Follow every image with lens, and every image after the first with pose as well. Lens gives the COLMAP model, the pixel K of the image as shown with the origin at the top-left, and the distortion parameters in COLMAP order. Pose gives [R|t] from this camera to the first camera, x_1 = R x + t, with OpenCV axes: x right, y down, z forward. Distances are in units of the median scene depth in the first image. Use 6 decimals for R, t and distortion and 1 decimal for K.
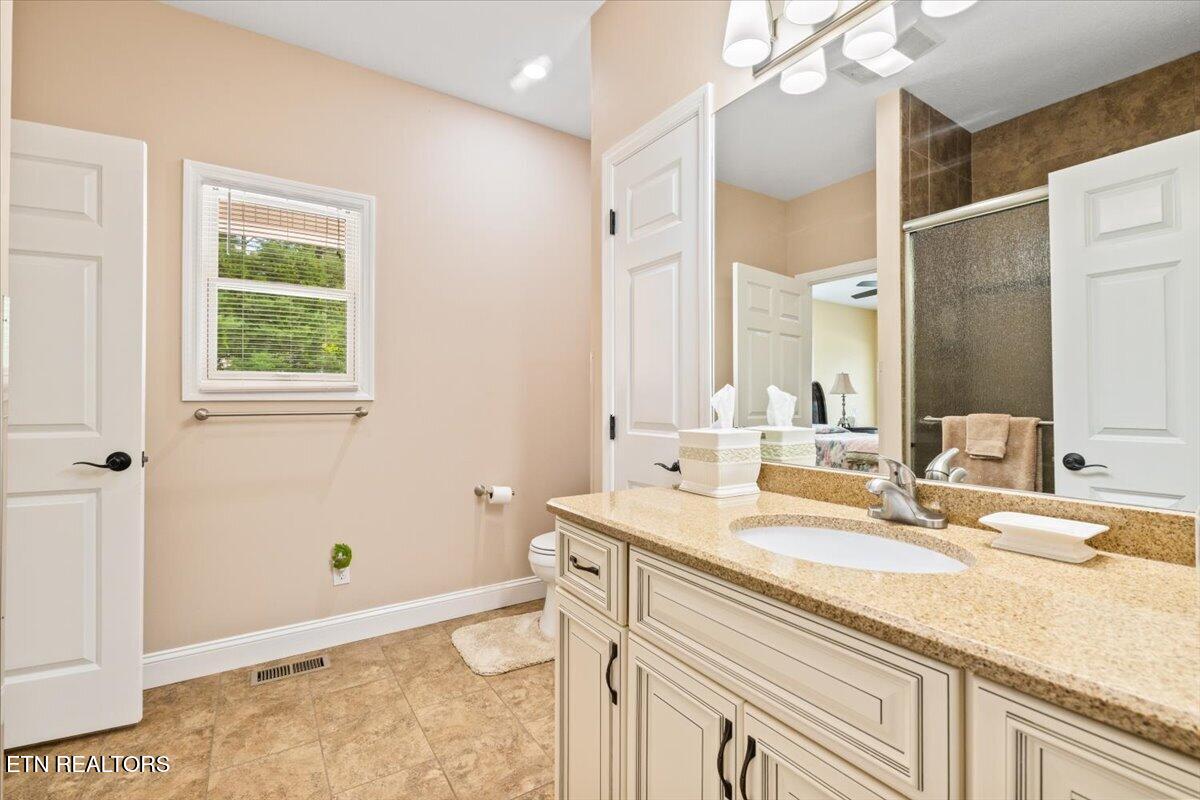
lens RADIAL K [[560.4, 0, 599.0], [0, 560.4, 396.3], [0, 0, 1]] dist [-0.005087, -0.000675]
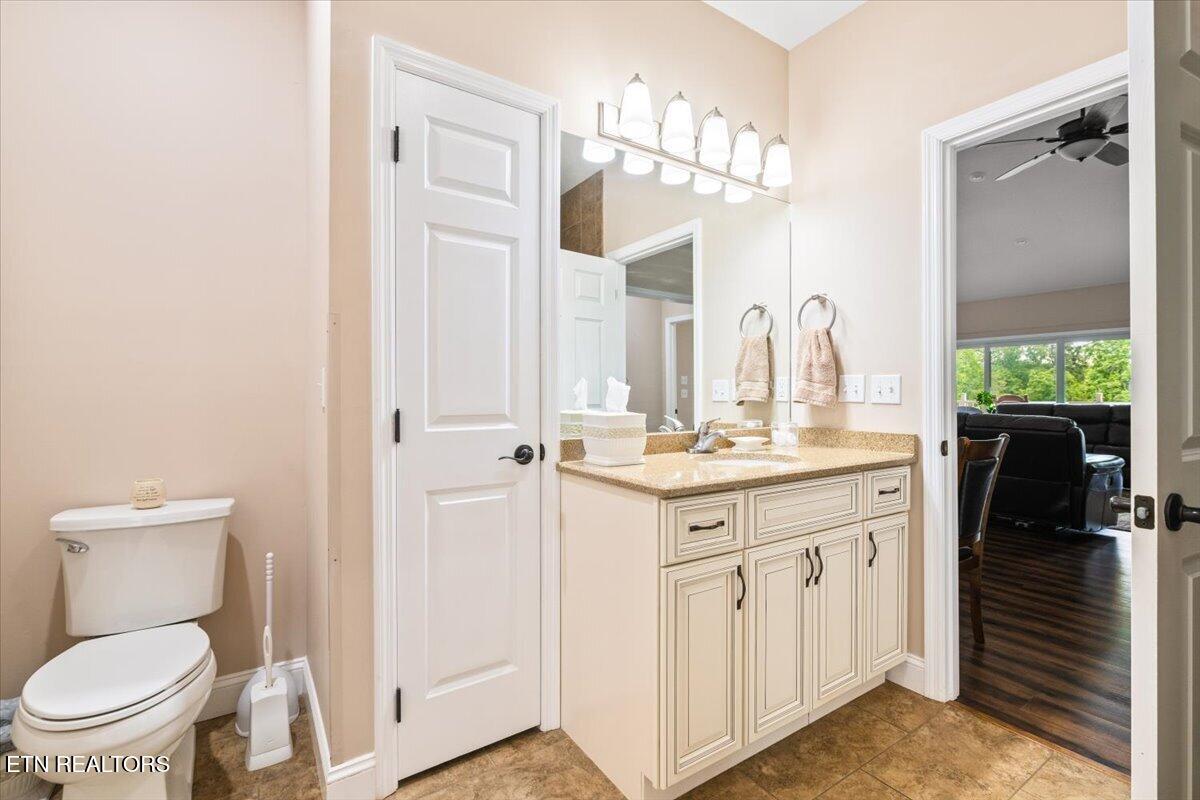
lens RADIAL K [[560.4, 0, 599.0], [0, 560.4, 396.3], [0, 0, 1]] dist [-0.005087, -0.000675]
pose [[-0.055873, -0.003958, 0.998430, -0.827038], [0.003273, 0.999986, 0.004148, 0.015312], [-0.998433, 0.003499, -0.055859, 0.894498]]
